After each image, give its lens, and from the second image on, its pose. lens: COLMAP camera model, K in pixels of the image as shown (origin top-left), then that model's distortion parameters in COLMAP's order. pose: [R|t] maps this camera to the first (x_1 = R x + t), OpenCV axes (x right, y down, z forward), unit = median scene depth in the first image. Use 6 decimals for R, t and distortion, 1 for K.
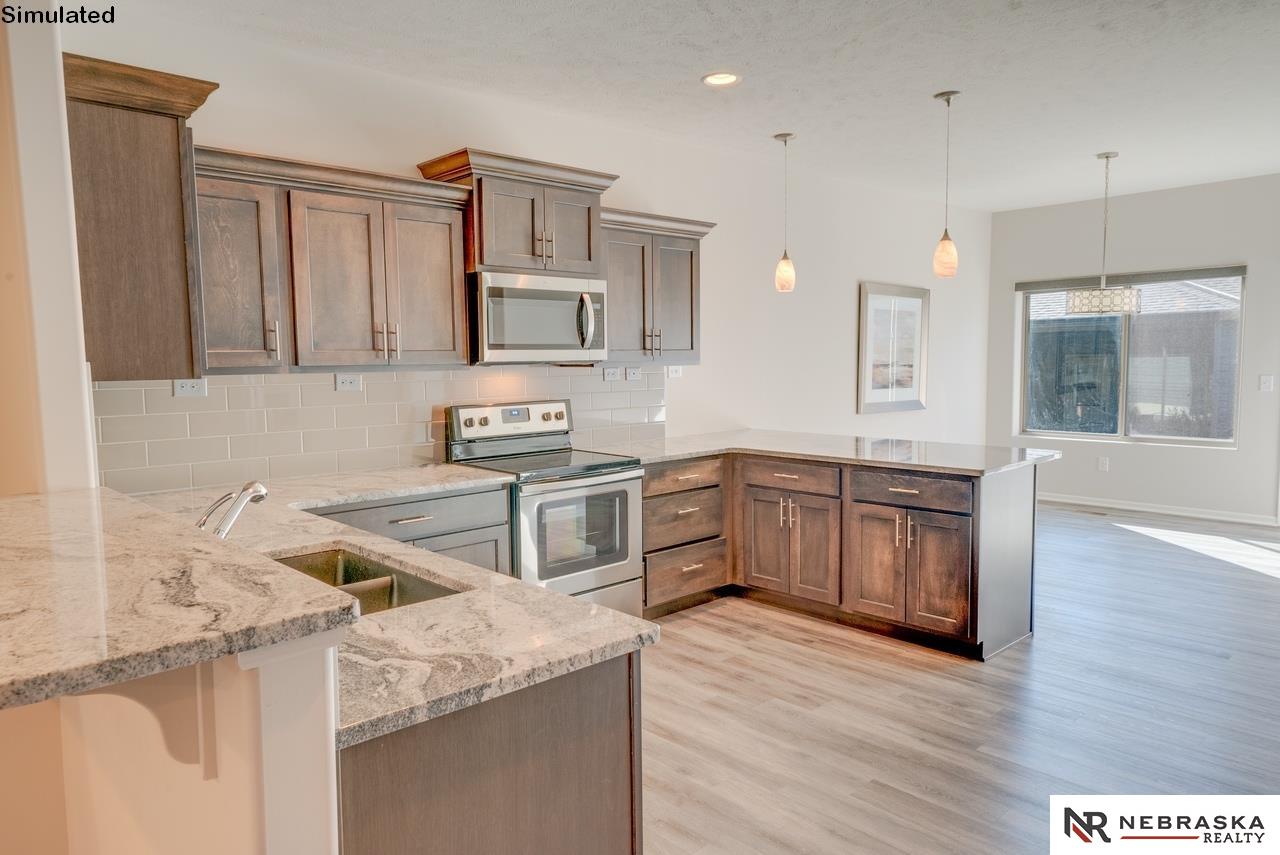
lens RADIAL K [[843.1, 0, 636.2], [0, 843.1, 427.1], [0, 0, 1]] dist [0.025503, -0.004045]
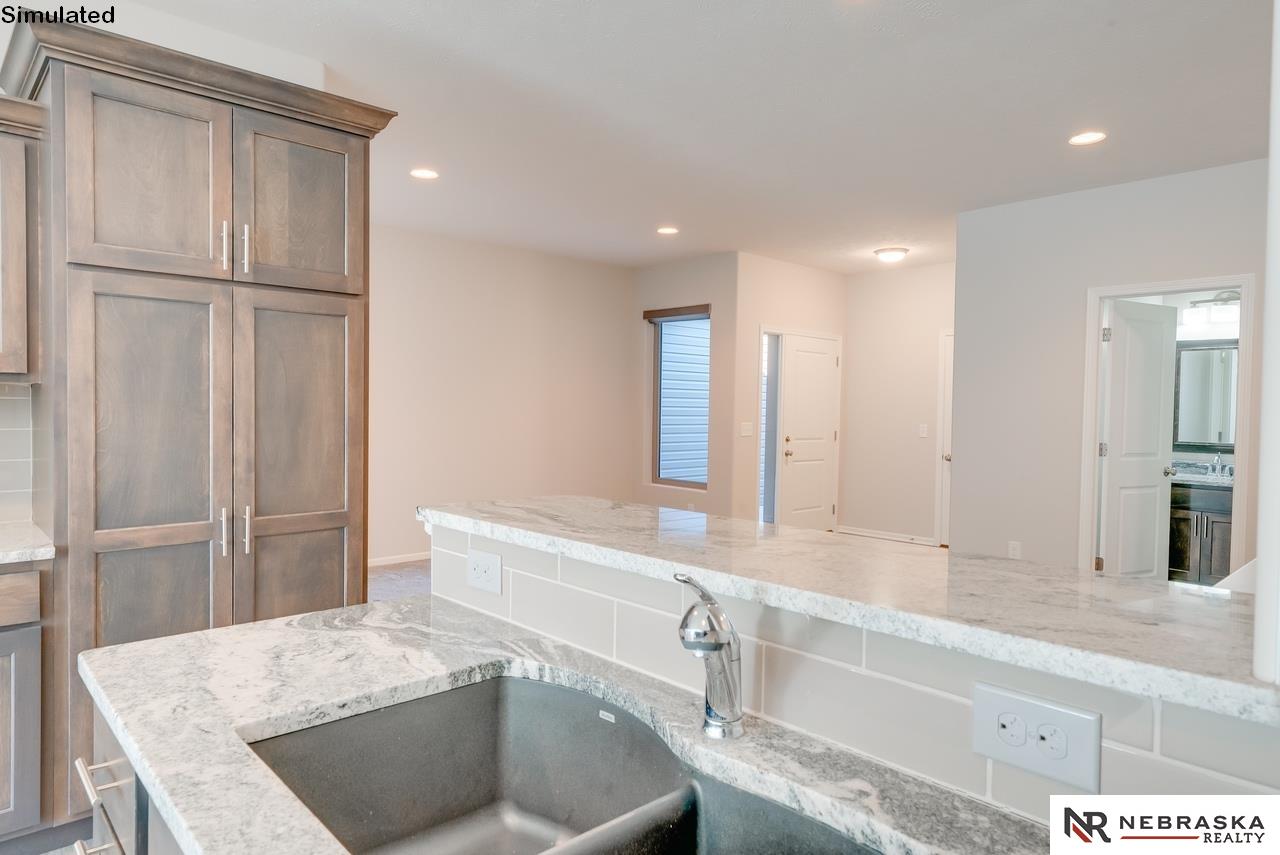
lens RADIAL K [[776.6, 0, 633.8], [0, 776.6, 425.5], [0, 0, 1]] dist [0.009081, 0.000112]
pose [[-0.999985, -0.001545, 0.005229, -0.204552], [-0.000966, 0.994034, 0.109070, -0.030669], [-0.005367, 0.109063, -0.994020, 0.670324]]
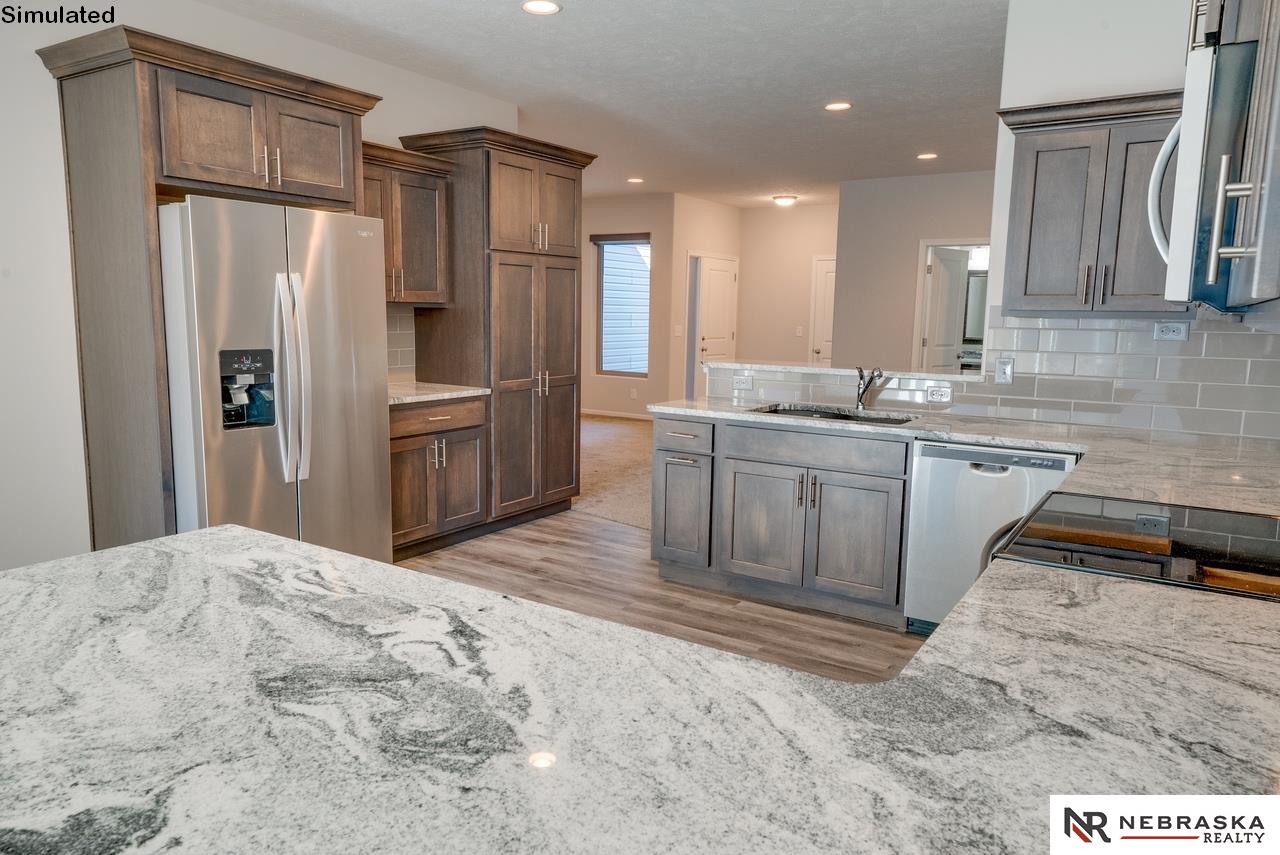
lens RADIAL K [[843.1, 0, 640.3], [0, 843.1, 424.2], [0, 0, 1]] dist [0.025503, -0.004045]
pose [[-0.971005, 0.028872, -0.237309, 0.253777], [-0.024359, 0.975563, 0.218364, -0.104045], [0.237815, 0.217813, -0.946574, 1.319329]]
